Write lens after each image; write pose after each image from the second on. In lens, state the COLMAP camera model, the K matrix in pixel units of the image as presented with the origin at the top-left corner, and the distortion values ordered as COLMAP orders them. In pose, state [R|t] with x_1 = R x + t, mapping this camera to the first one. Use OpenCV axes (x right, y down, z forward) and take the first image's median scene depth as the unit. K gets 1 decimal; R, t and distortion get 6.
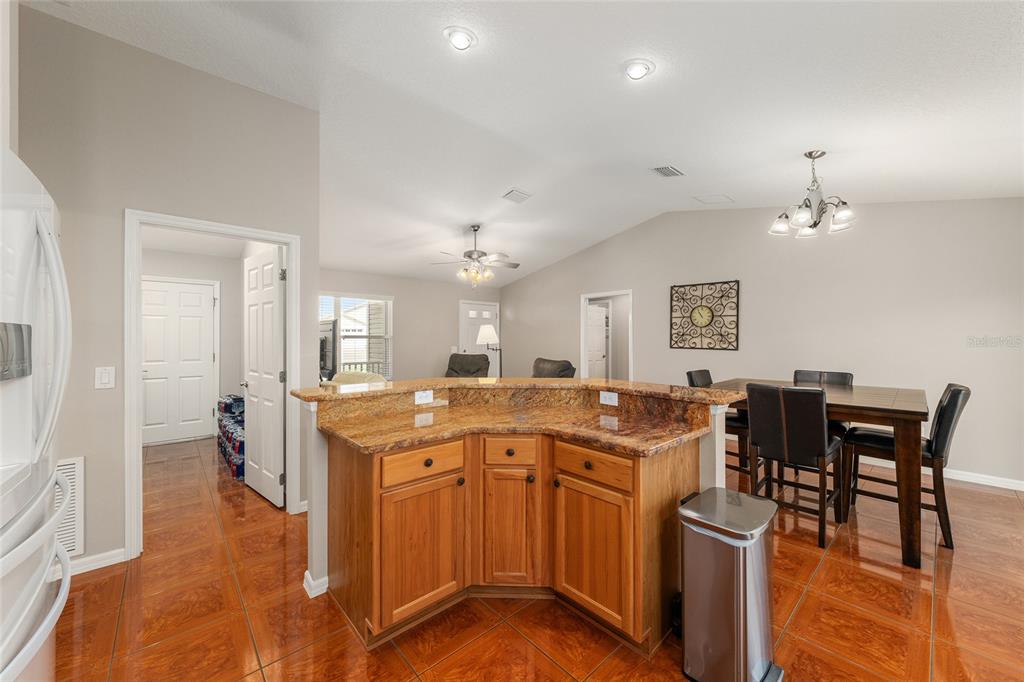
lens RADIAL K [[401.4, 0, 514.0], [0, 401.4, 334.6], [0, 0, 1]] dist [-0.001062, -0.000024]
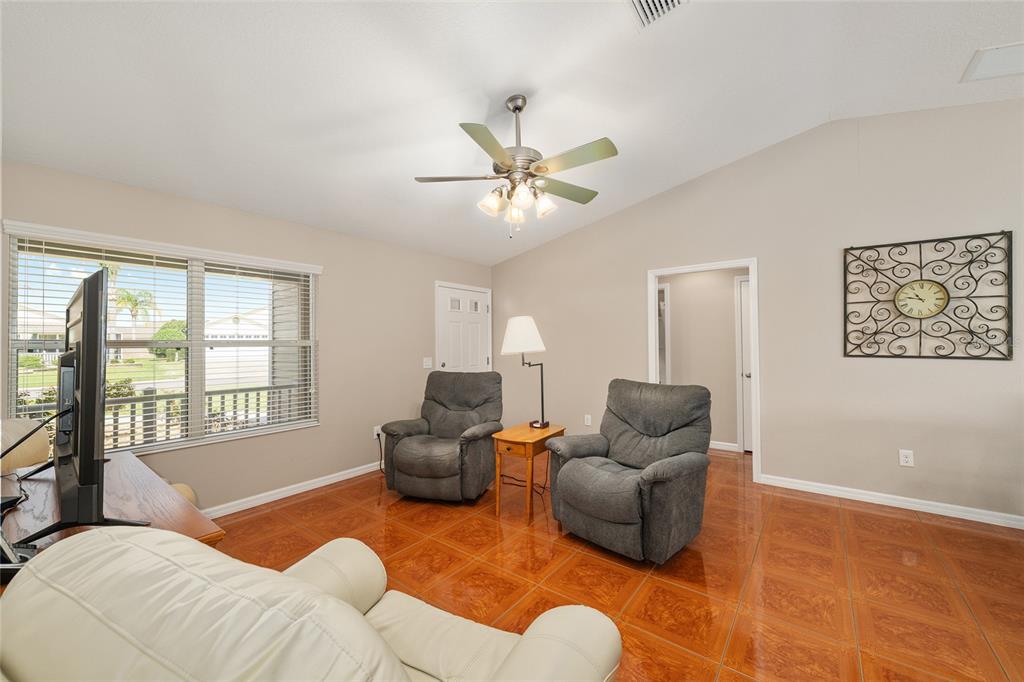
lens RADIAL K [[401.4, 0, 514.0], [0, 401.4, 334.6], [0, 0, 1]] dist [-0.001062, -0.000024]
pose [[0.983019, -0.007070, 0.183366, -0.185988], [0.009501, 0.999878, -0.012381, 0.004843], [-0.183256, 0.013913, 0.982967, 0.548803]]
